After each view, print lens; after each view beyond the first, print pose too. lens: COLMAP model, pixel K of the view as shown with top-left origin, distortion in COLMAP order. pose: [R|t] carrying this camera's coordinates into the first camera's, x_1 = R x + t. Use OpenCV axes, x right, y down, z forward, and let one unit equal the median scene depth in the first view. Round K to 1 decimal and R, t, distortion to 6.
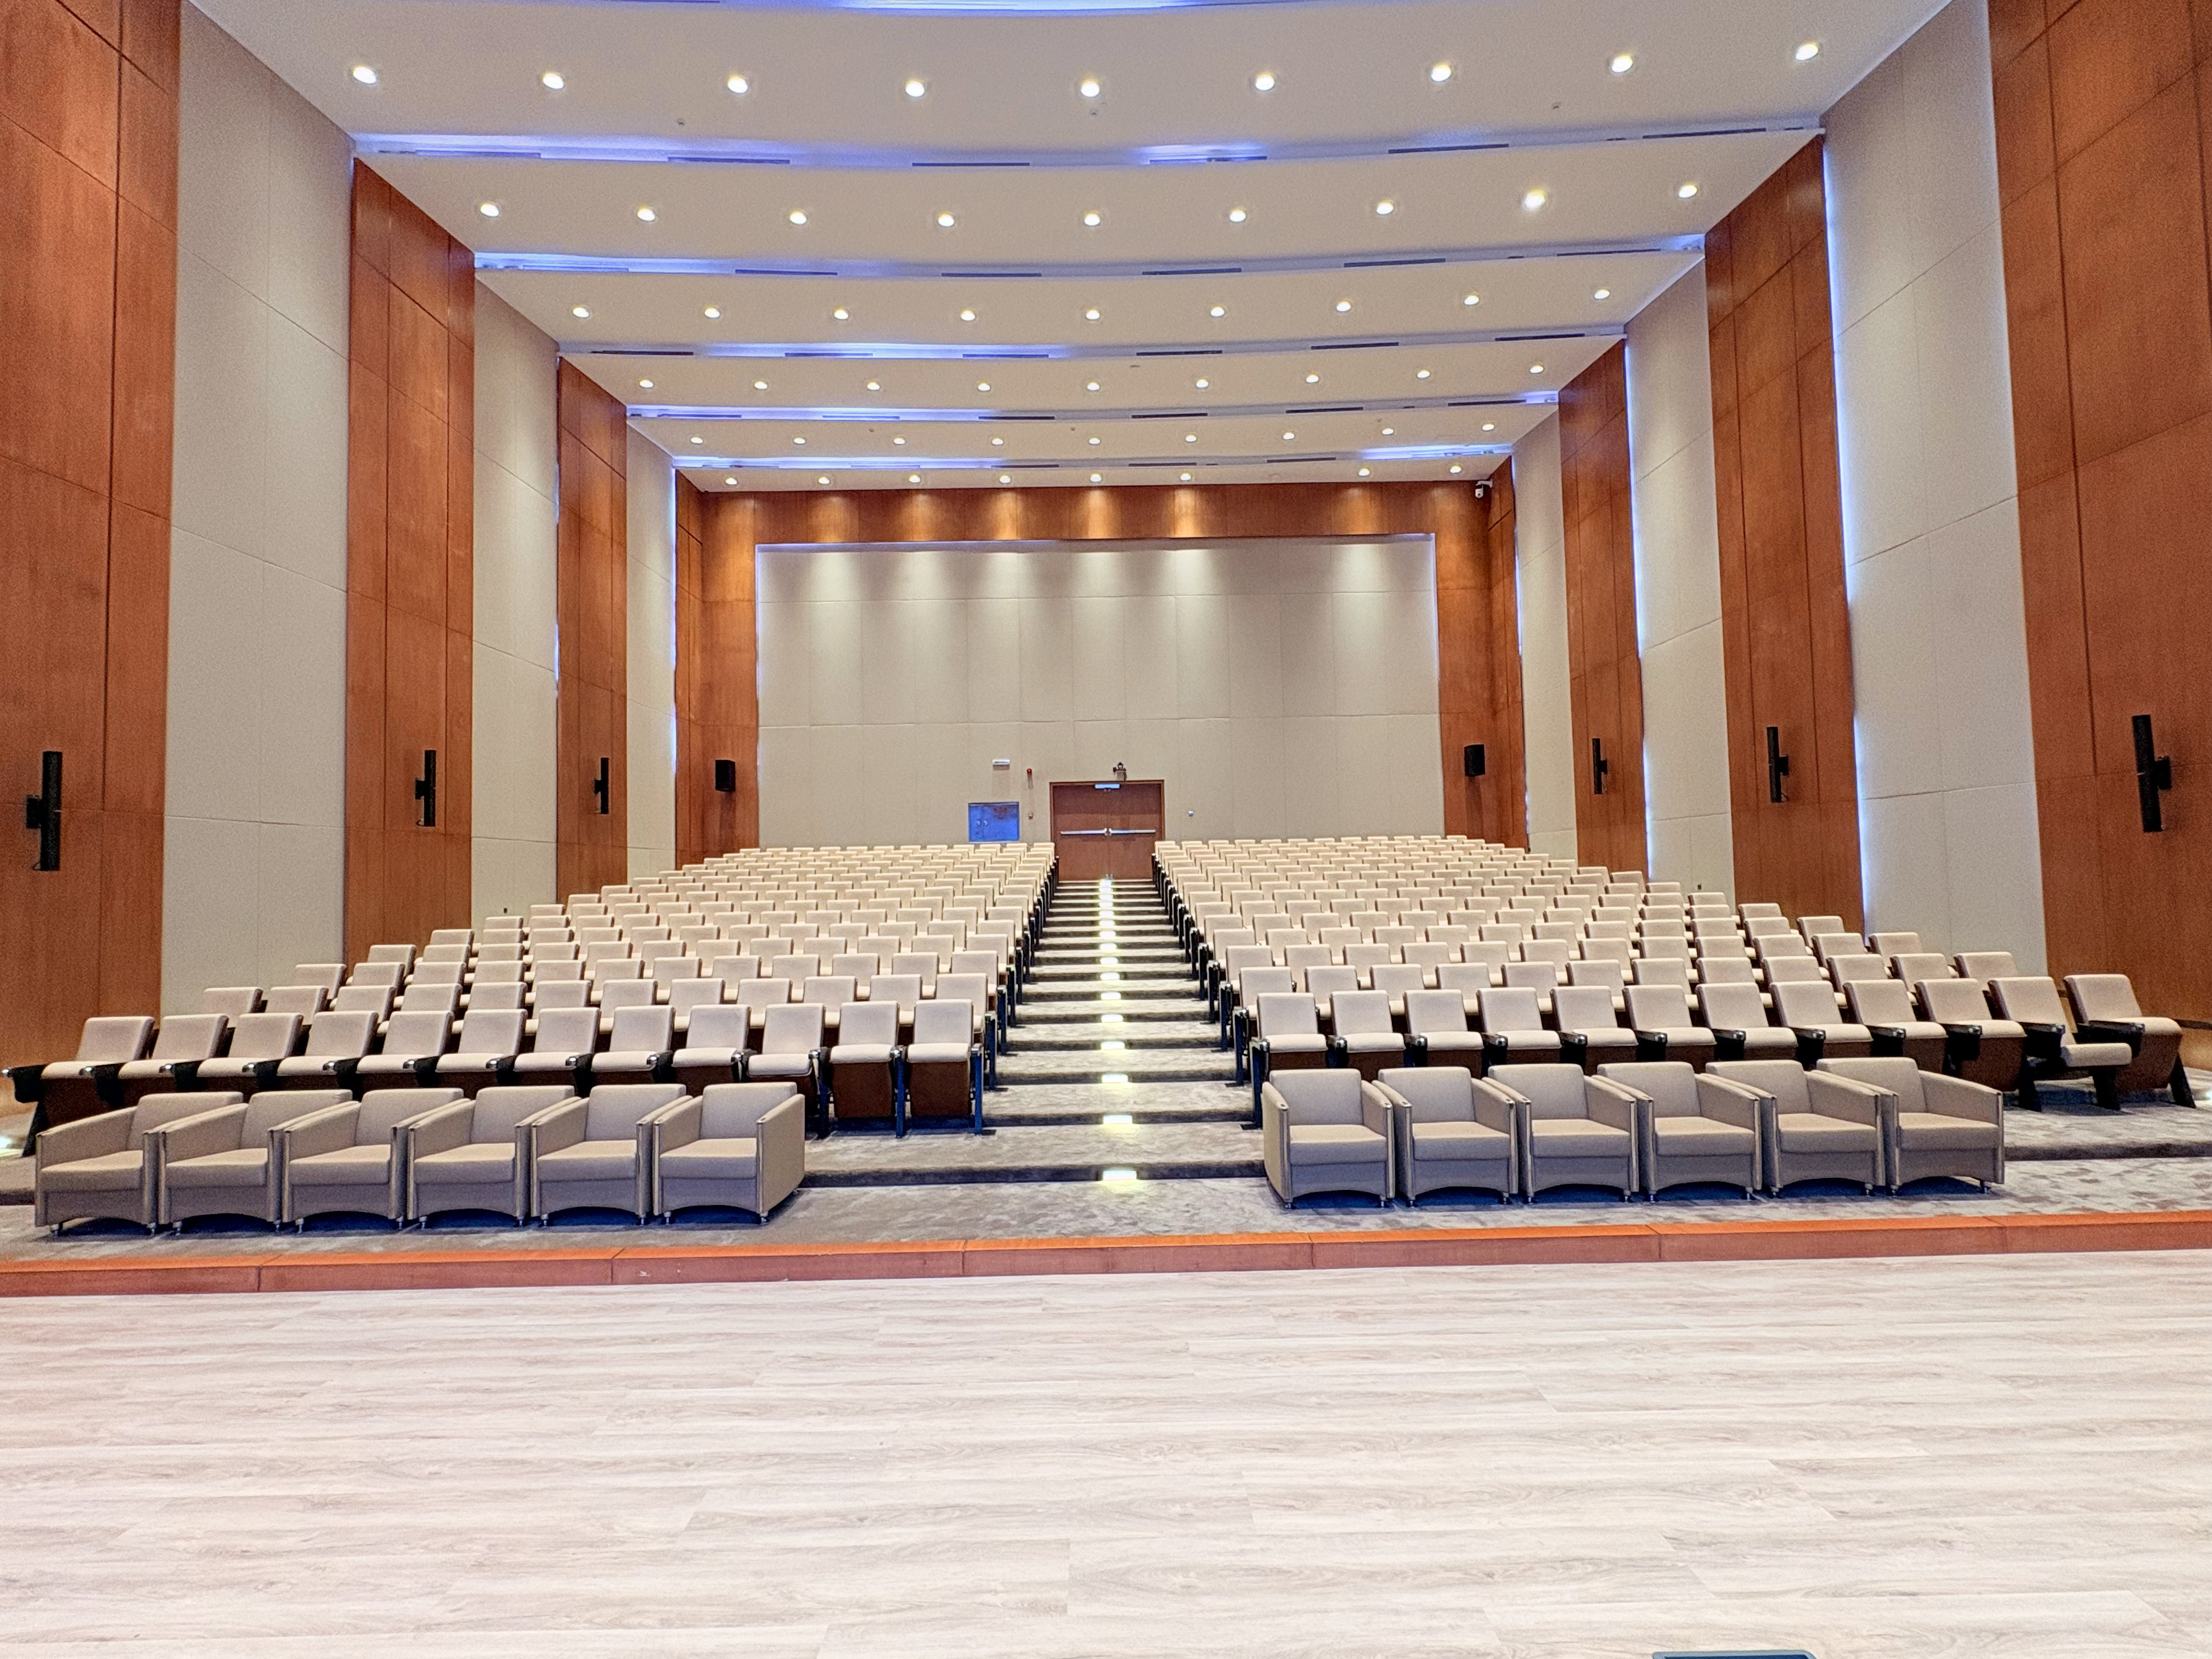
lens RADIAL K [[1034.7, 0, 1106.0], [0, 1034.7, 829.5], [0, 0, 1]] dist [-0.003638, -0.000185]
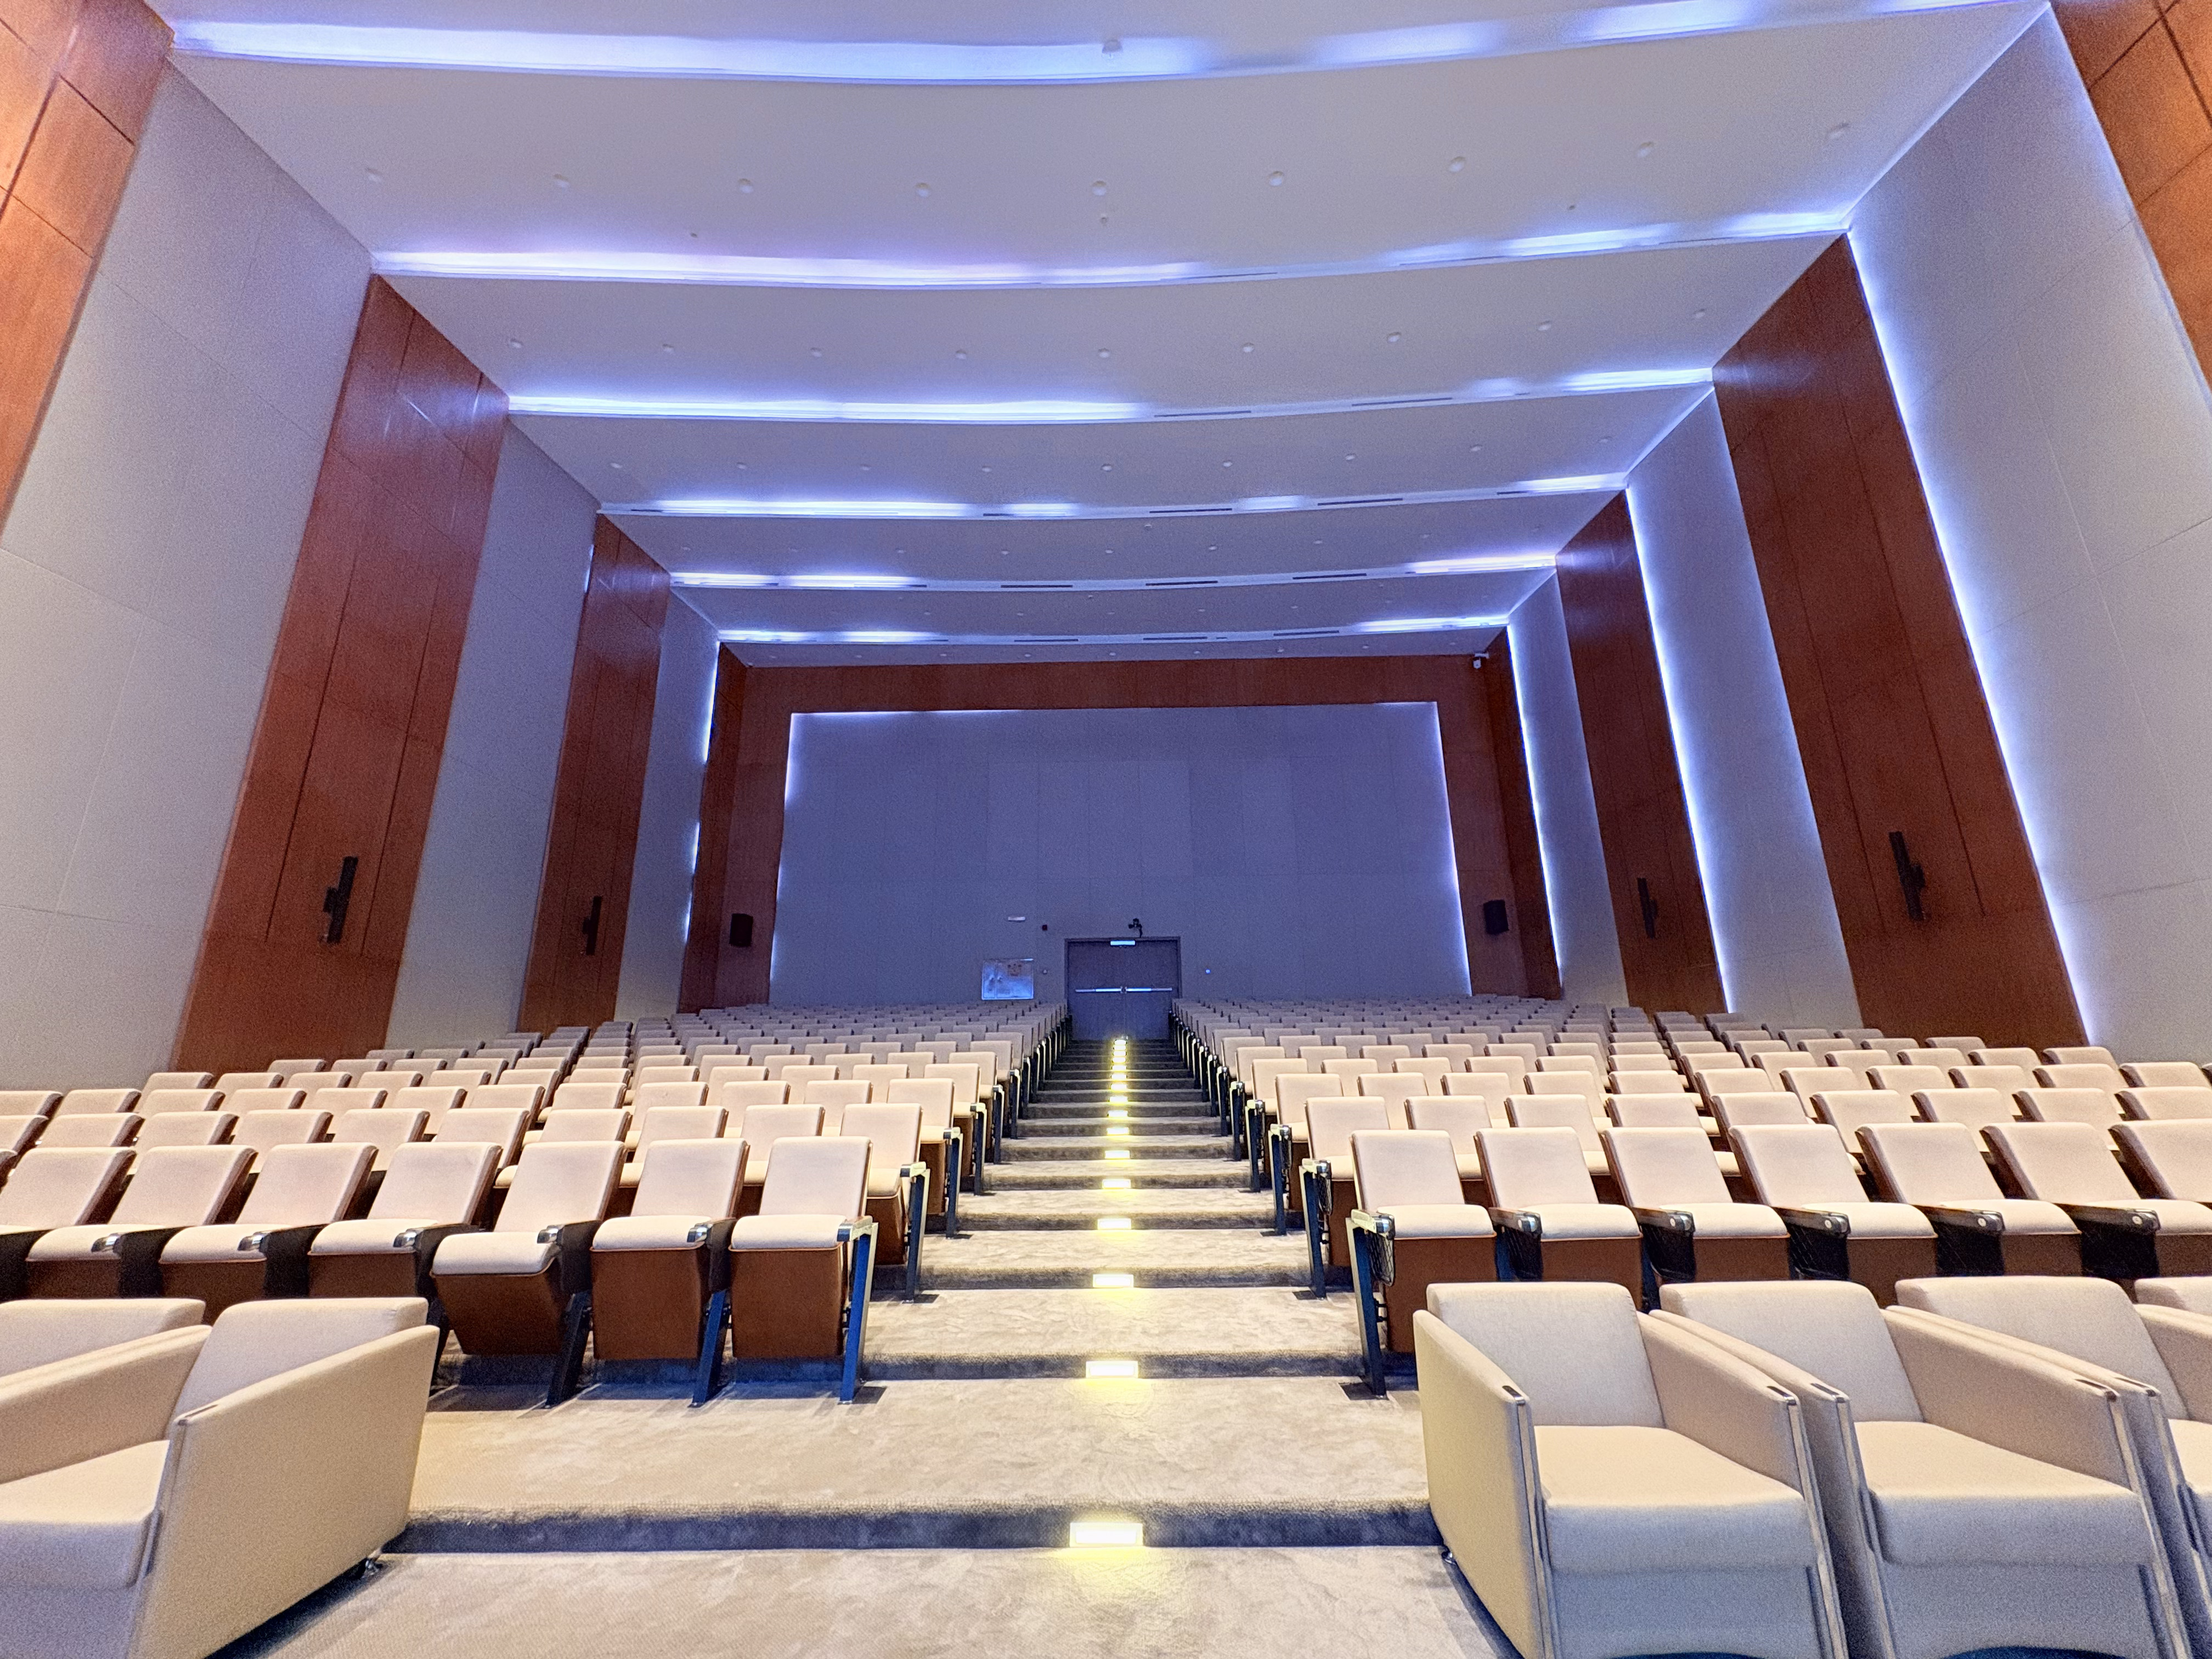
lens RADIAL K [[878.5, 0, 1106.0], [0, 878.5, 829.5], [0, 0, 1]] dist [-0.004117, 0.000123]
pose [[0.999628, -0.003693, -0.027024, 0.021839], [-0.002239, 0.976338, -0.216240, 0.105760], [0.027183, 0.216220, 0.975966, 0.499840]]
